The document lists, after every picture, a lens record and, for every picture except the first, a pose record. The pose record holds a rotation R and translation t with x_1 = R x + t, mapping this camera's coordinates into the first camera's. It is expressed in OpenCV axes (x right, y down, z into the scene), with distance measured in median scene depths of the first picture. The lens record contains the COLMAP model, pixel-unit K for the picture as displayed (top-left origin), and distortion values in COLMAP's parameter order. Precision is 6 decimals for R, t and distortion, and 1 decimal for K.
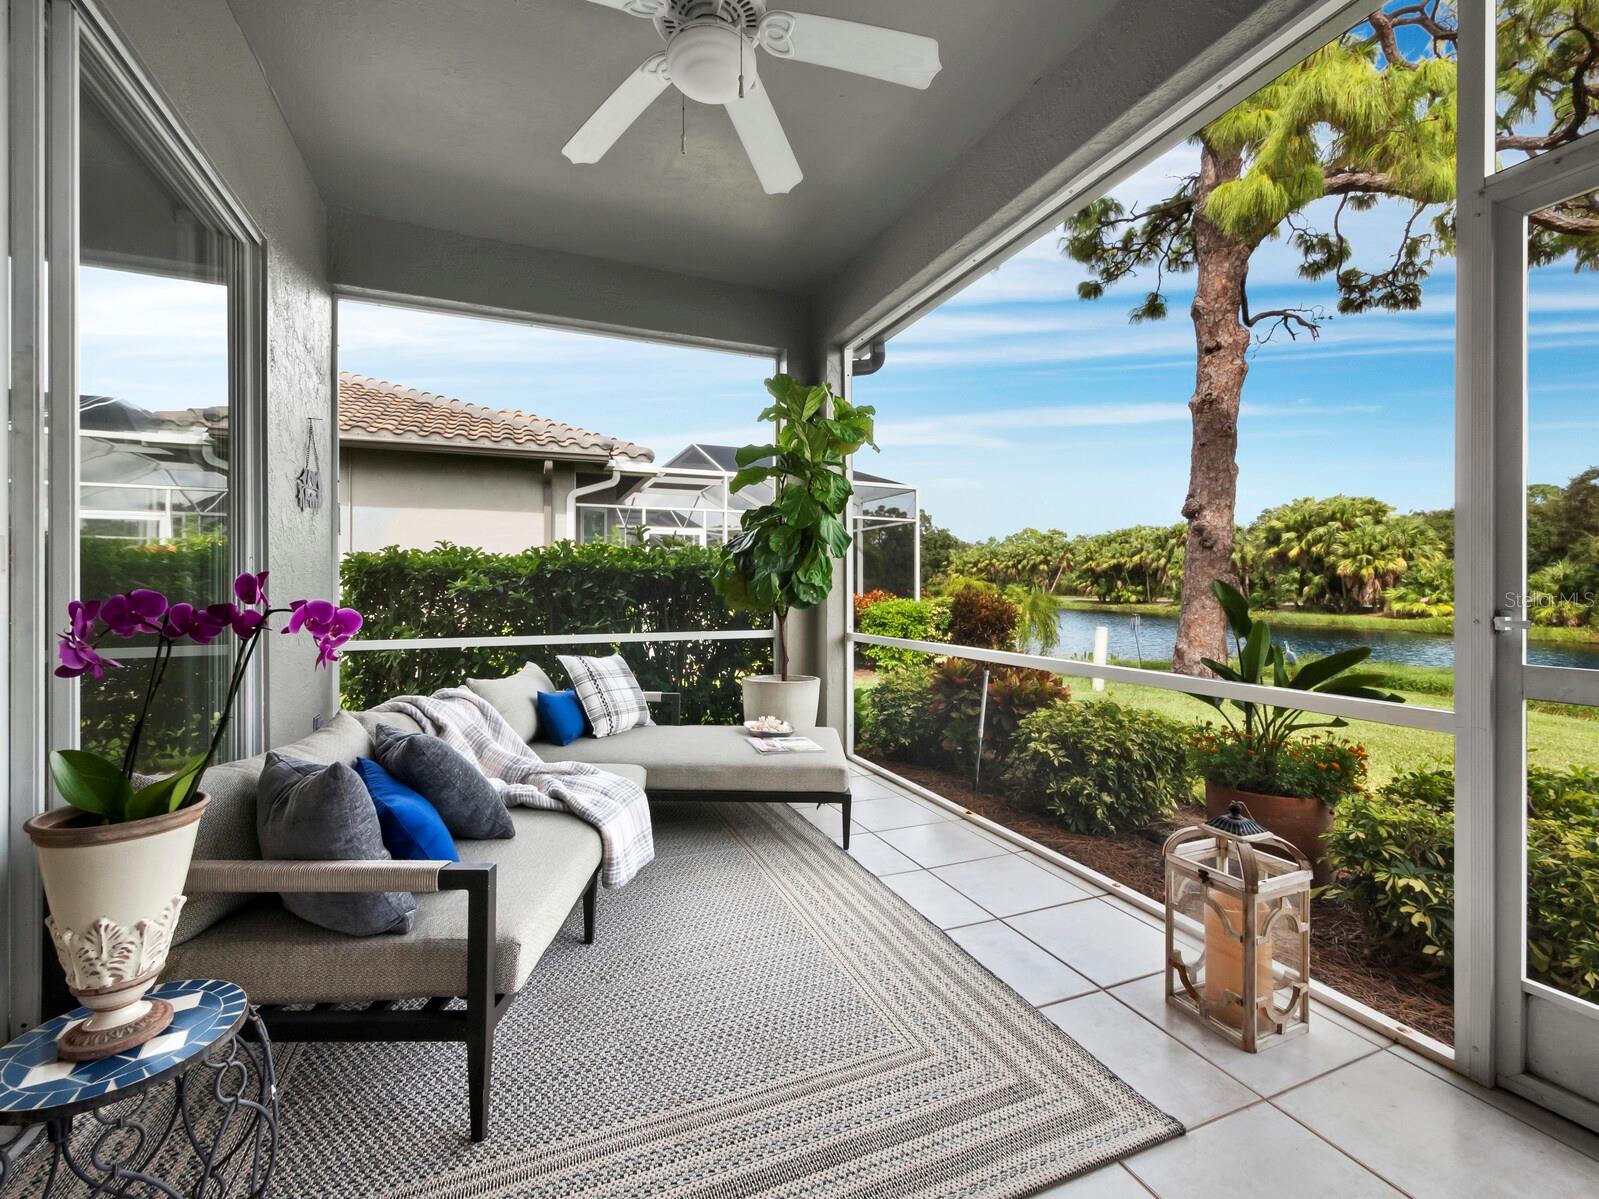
lens RADIAL K [[681.8, 0, 795.8], [0, 681.8, 589.4], [0, 0, 1]] dist [0.004220, 0.000752]
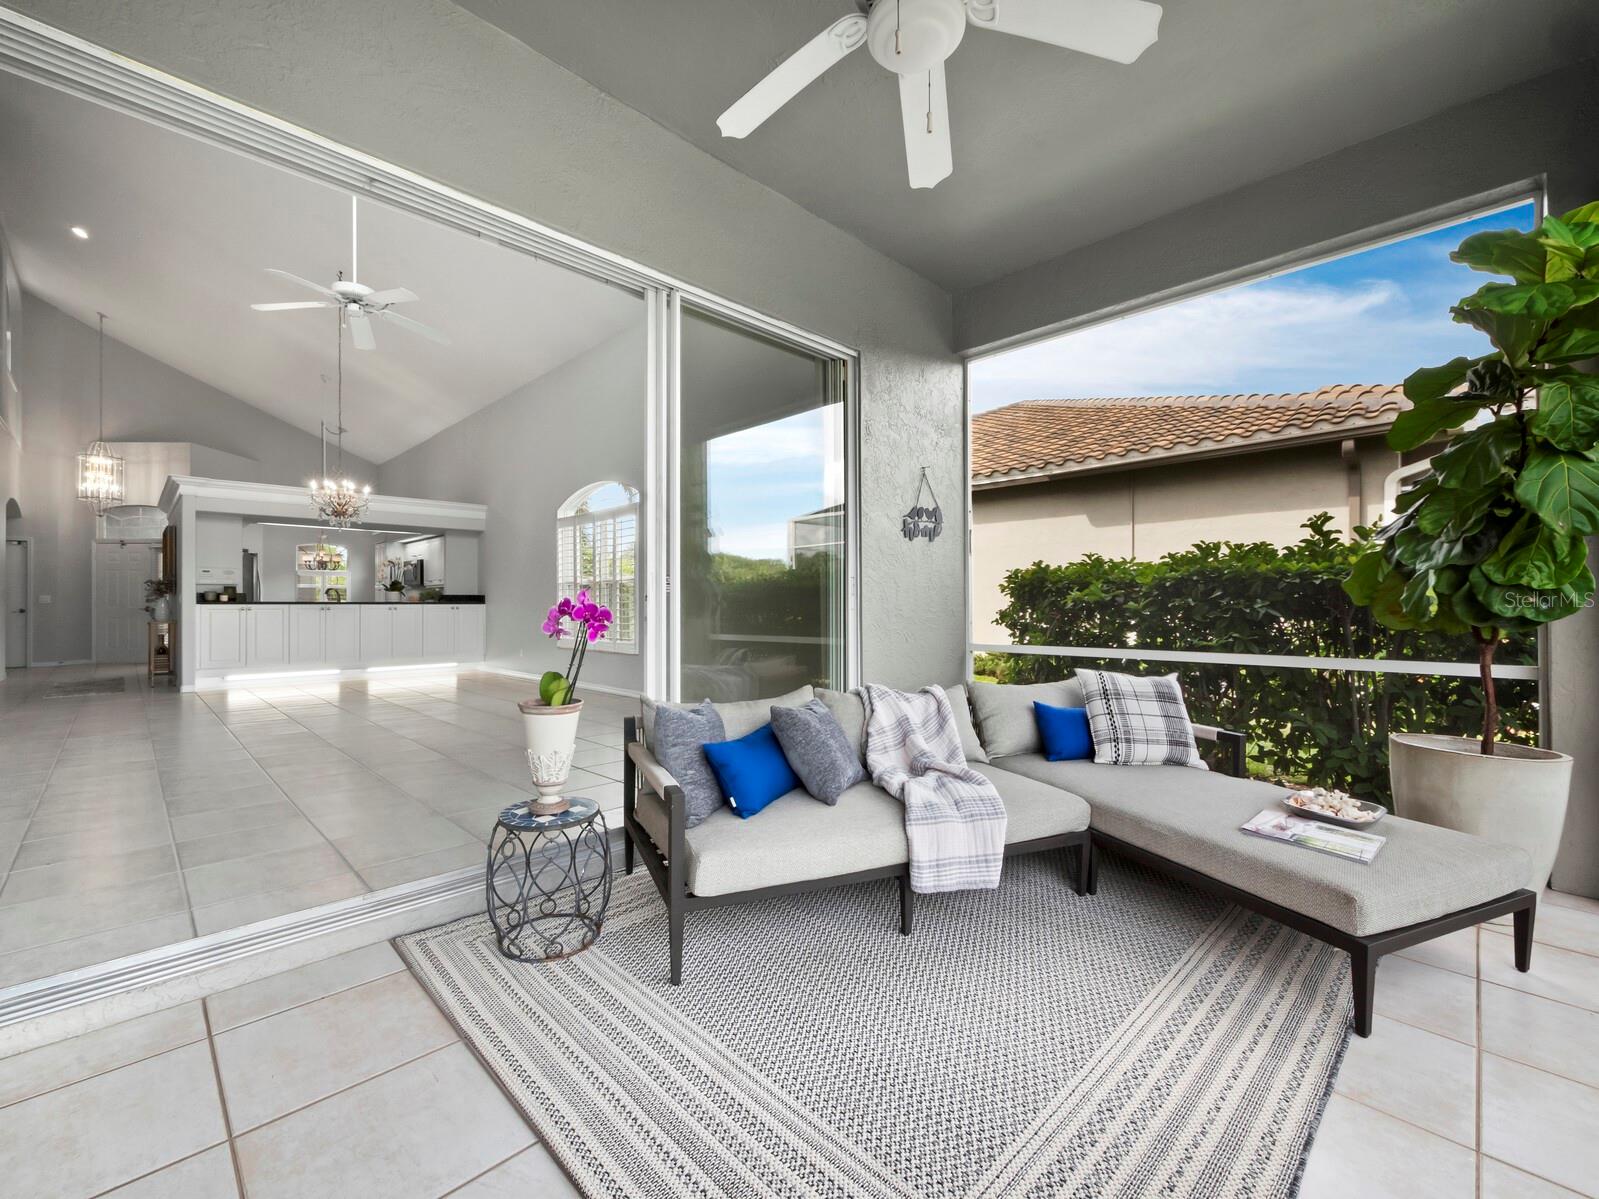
lens RADIAL K [[681.8, 0, 799.8], [0, 681.8, 605.2], [0, 0, 1]] dist [0.004220, 0.000752]
pose [[0.375835, -0.000268, -0.926686, 0.352066], [0.002049, 0.999998, 0.000541, 0.007244], [0.926684, -0.002102, 0.375835, 0.264493]]
